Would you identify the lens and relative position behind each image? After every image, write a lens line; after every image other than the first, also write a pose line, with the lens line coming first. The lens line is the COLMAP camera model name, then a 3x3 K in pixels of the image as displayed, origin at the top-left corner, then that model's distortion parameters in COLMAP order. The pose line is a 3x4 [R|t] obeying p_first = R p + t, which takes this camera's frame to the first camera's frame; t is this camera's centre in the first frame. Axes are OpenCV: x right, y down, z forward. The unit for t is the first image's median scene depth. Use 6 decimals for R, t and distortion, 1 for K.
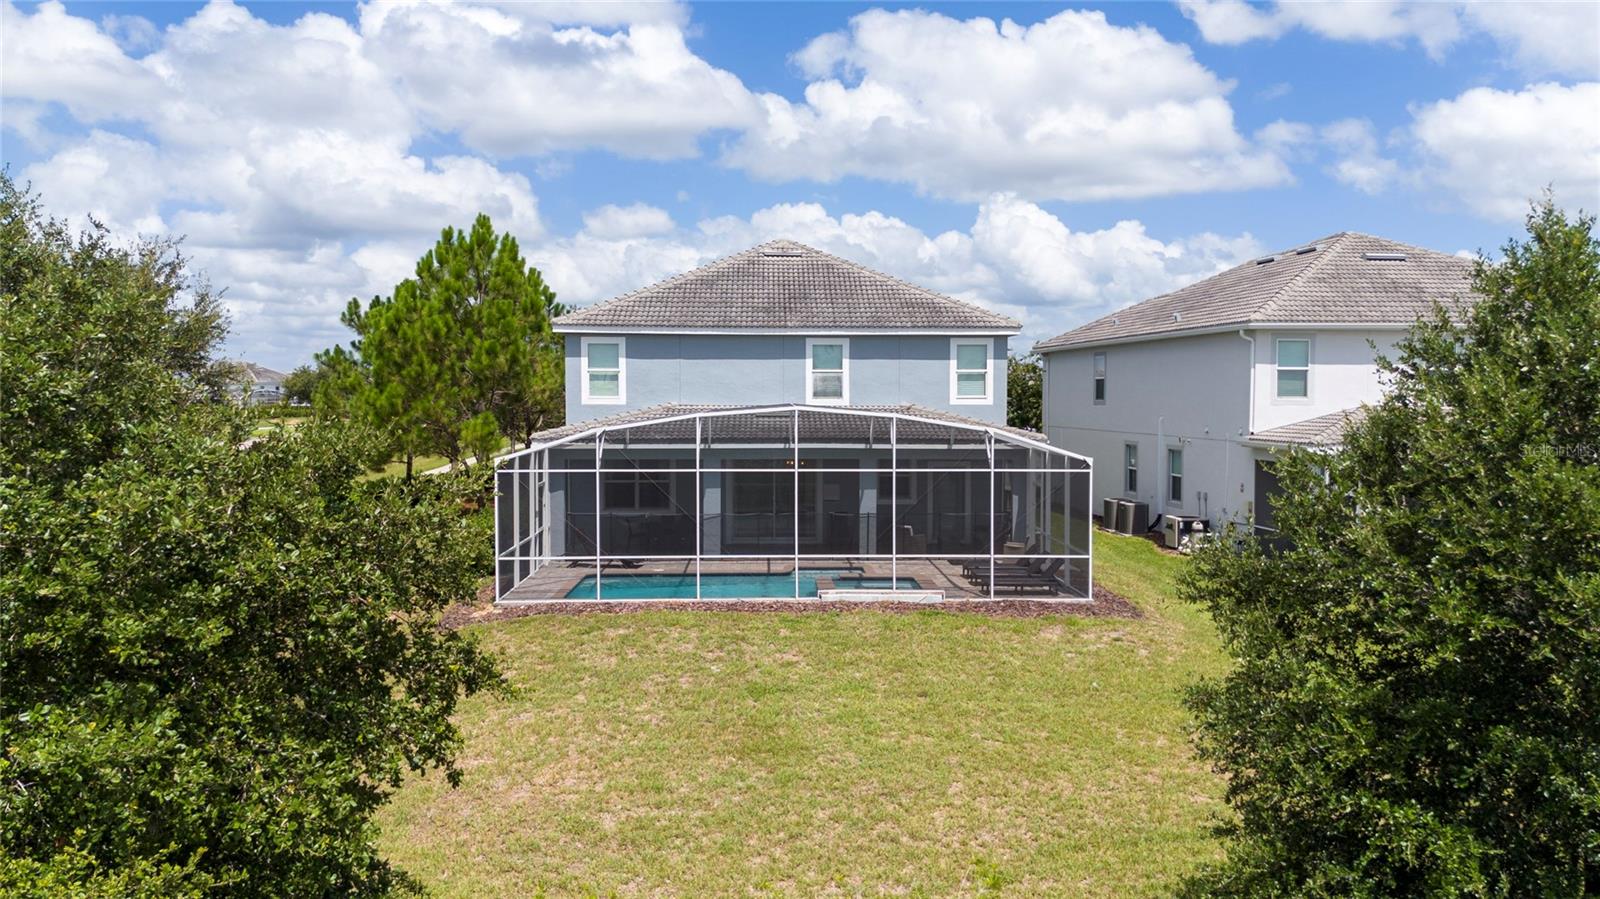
lens RADIAL K [[1178.9, 0, 802.2], [0, 1178.9, 444.9], [0, 0, 1]] dist [0.029926, -0.001760]
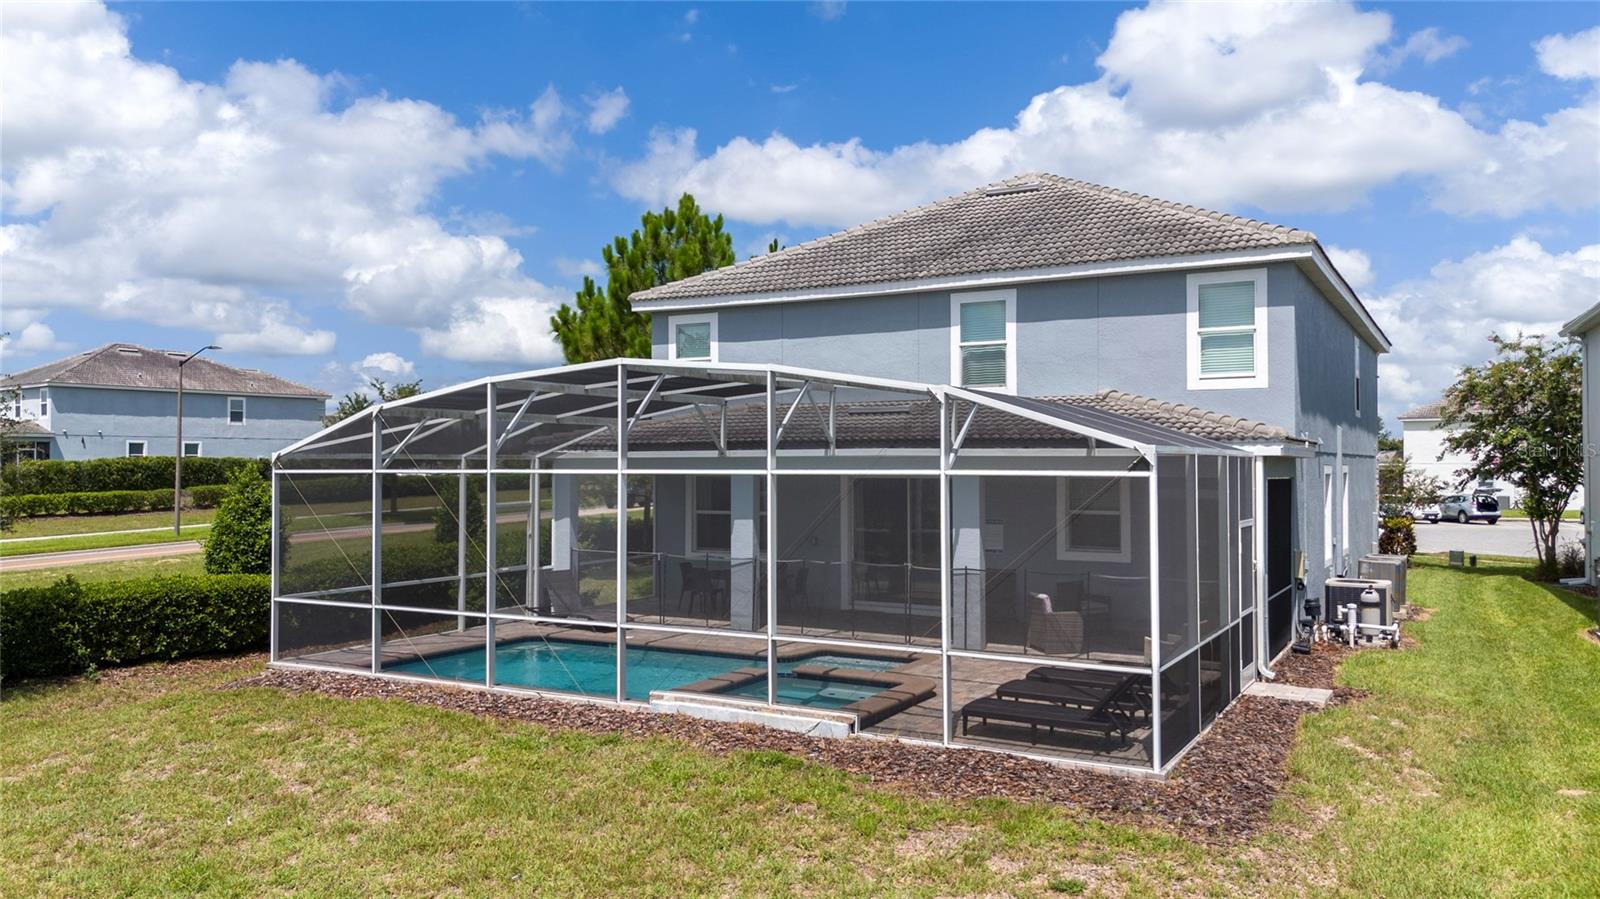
lens RADIAL K [[1178.9, 0, 799.4], [0, 1178.9, 451.2], [0, 0, 1]] dist [0.029926, -0.001760]
pose [[0.848597, -0.008660, -0.528968, 0.287625], [-0.020826, 0.998544, -0.049757, 0.029747], [0.528629, 0.053240, 0.847182, 0.443645]]
